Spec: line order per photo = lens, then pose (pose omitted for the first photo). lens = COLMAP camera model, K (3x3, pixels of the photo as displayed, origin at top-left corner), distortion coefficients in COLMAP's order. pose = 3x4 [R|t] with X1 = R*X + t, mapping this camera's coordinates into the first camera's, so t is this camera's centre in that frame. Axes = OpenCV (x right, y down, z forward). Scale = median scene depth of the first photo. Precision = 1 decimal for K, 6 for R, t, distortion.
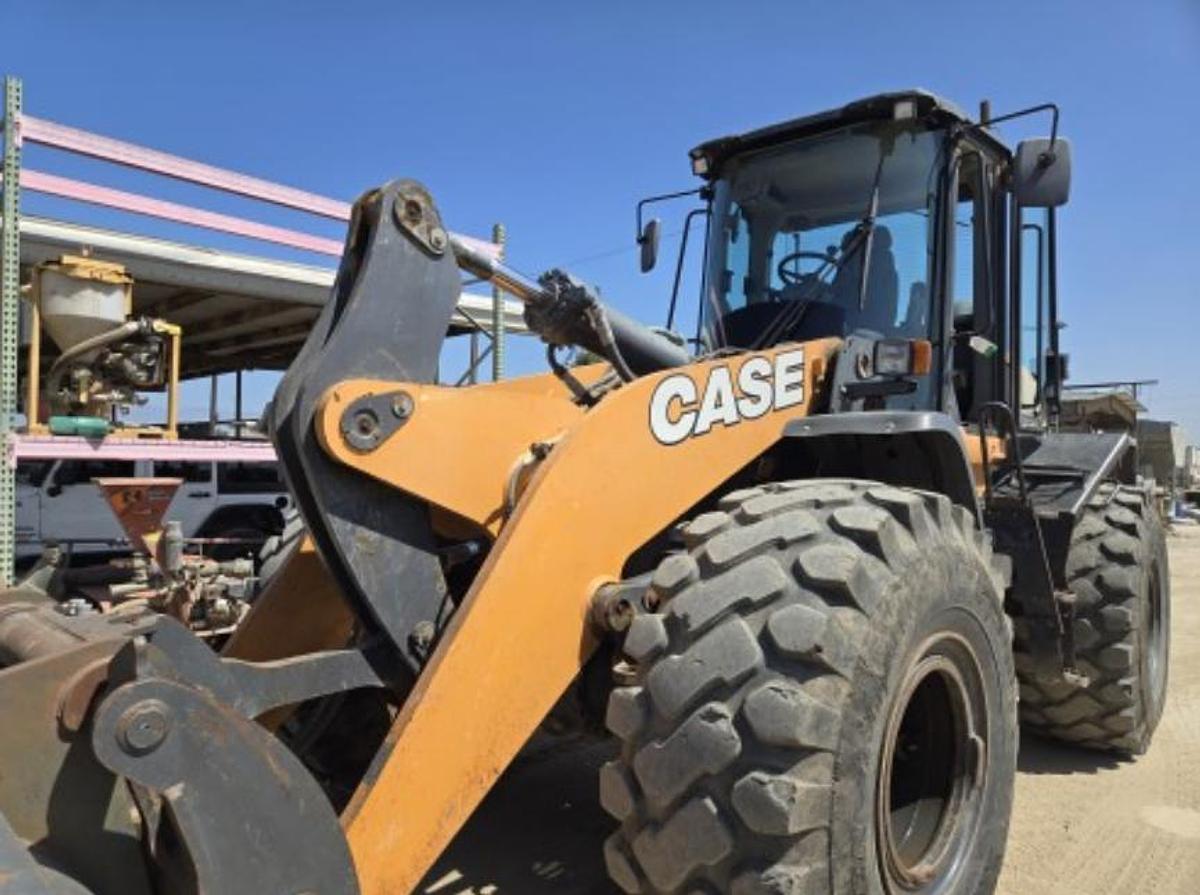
lens RADIAL K [[808.0, 0, 600.0], [0, 808.0, 447.5], [0, 0, 1]] dist [0.059658, -0.040765]
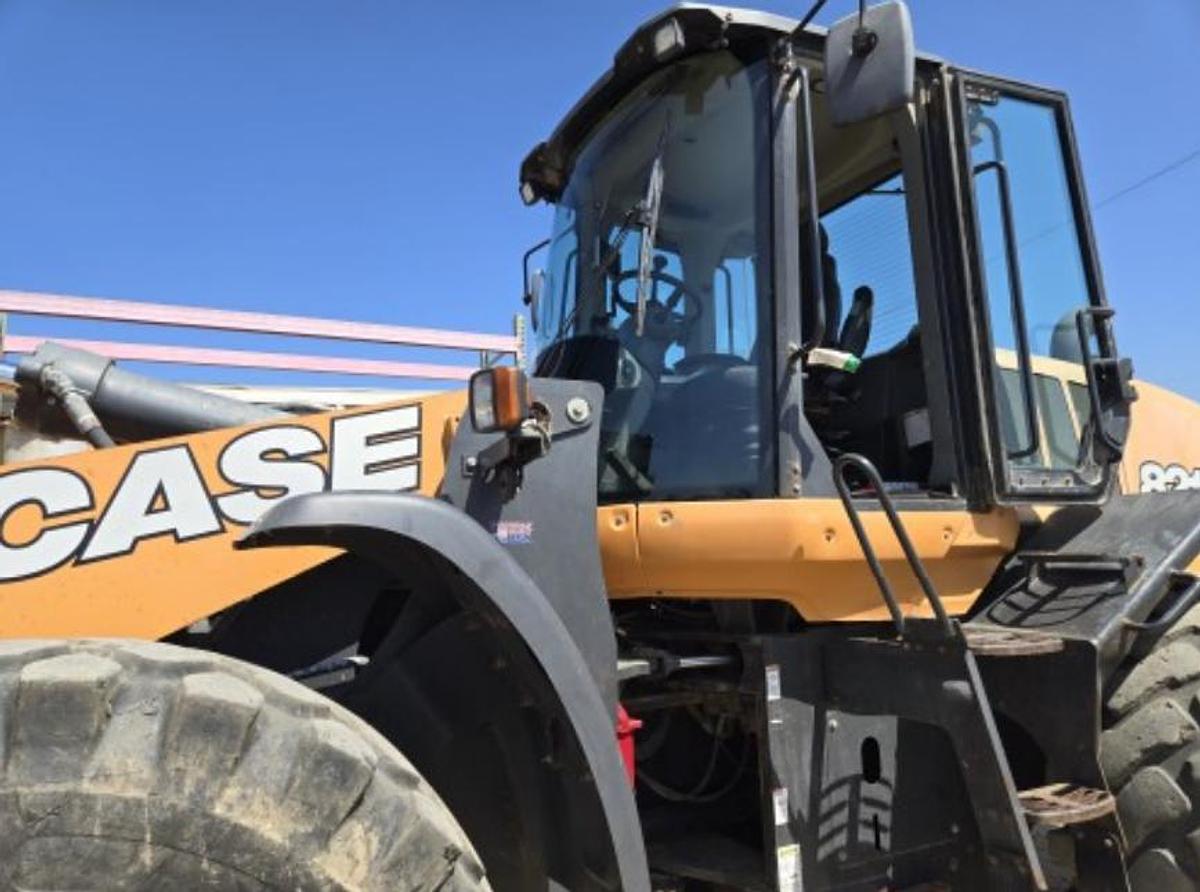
lens RADIAL K [[808.0, 0, 600.0], [0, 808.0, 446.0], [0, 0, 1]] dist [0.059658, -0.040765]
pose [[0.925985, -0.110932, -0.360895, 0.521813], [0.063662, 0.988052, -0.140361, 0.008403], [0.372154, 0.106997, 0.921983, 0.394057]]
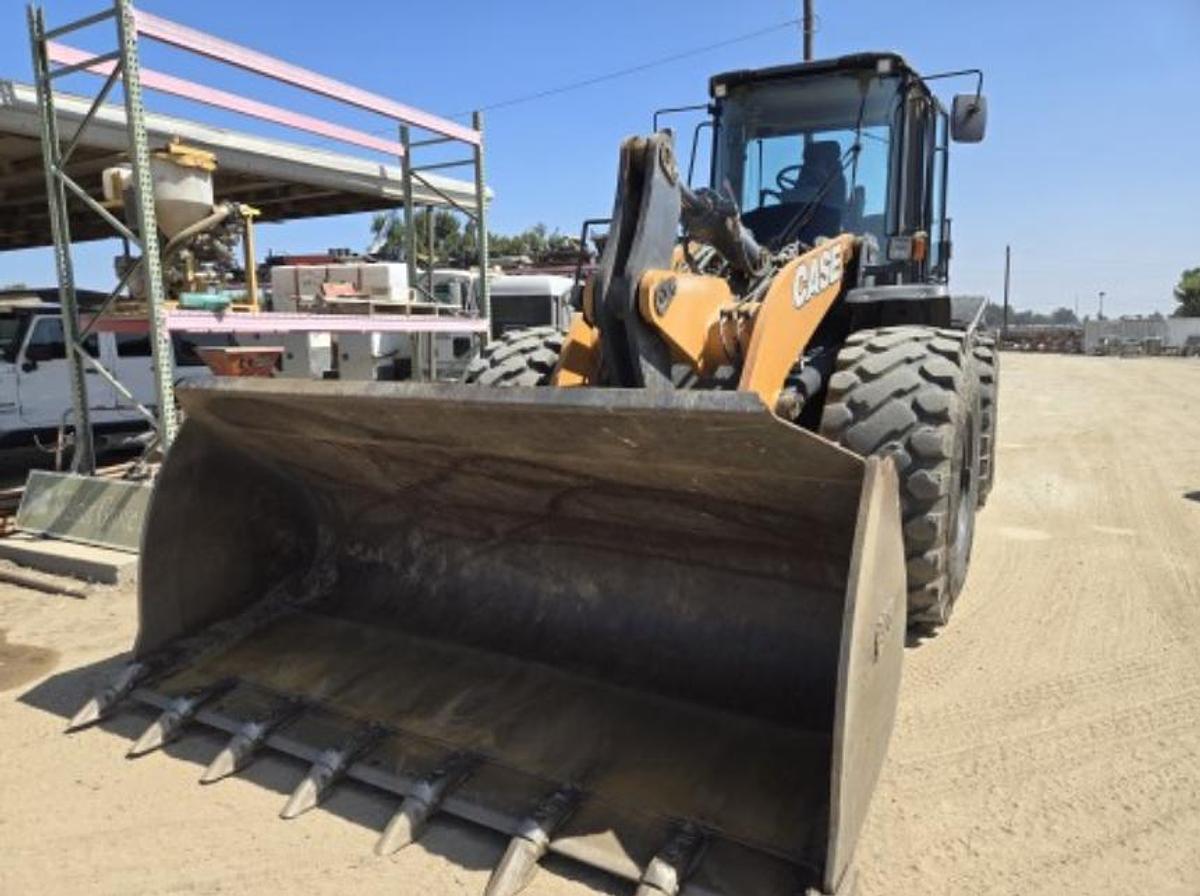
lens RADIAL K [[808.0, 0, 600.0], [0, 808.0, 448.0], [0, 0, 1]] dist [0.059658, -0.040765]
pose [[0.967317, -0.058396, 0.246754, -0.486371], [0.018505, 0.986783, 0.160985, 0.002413], [-0.252893, -0.151158, 0.955613, -0.324920]]
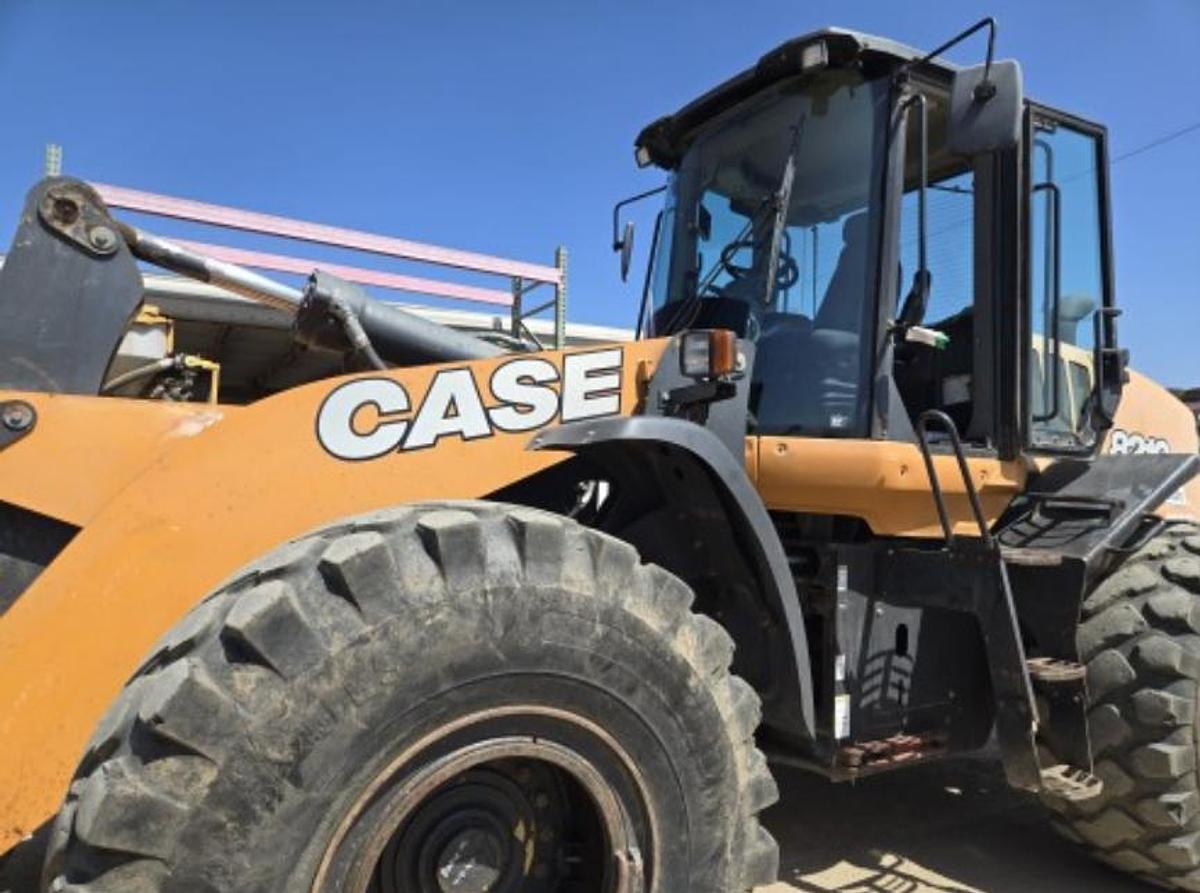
lens RADIAL K [[803.6, 0, 617.2], [0, 803.6, 455.6], [0, 0, 1]] dist [0.057209, -0.032044]
pose [[0.958996, -0.005299, -0.283371, 0.408857], [-0.004312, 0.999437, -0.033279, 0.013203], [0.283388, 0.033136, 0.958433, 0.179719]]
